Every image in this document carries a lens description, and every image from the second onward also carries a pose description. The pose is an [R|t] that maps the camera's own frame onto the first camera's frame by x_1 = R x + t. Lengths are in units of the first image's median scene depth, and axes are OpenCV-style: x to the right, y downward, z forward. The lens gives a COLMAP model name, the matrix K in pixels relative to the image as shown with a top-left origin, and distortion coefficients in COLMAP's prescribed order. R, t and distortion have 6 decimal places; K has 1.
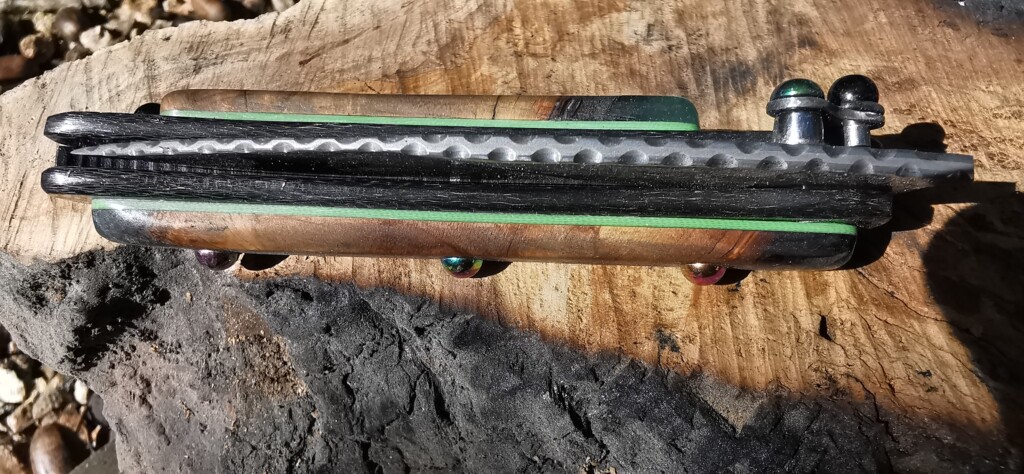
lens RADIAL K [[859.9, 0, 514.2], [0, 859.9, 225.1], [0, 0, 1]] dist [0.008358, 0.002405]
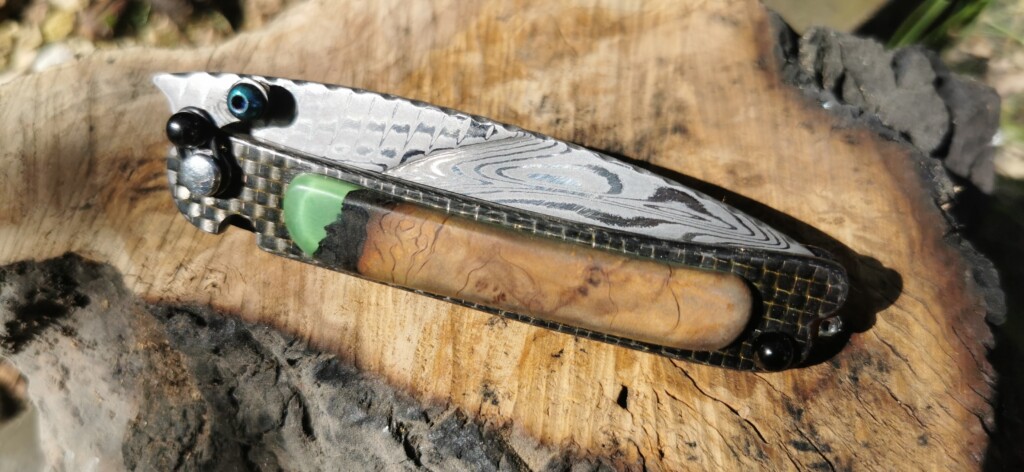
lens RADIAL K [[919.2, 0, 512.0], [0, 919.2, 236.0], [0, 0, 1]] dist [-0.011883, -0.003722]
pose [[0.994635, 0.102919, 0.010438, 0.154285], [-0.103326, 0.993283, 0.052090, -0.140498], [-0.005006, -0.052889, 0.998588, -0.244883]]
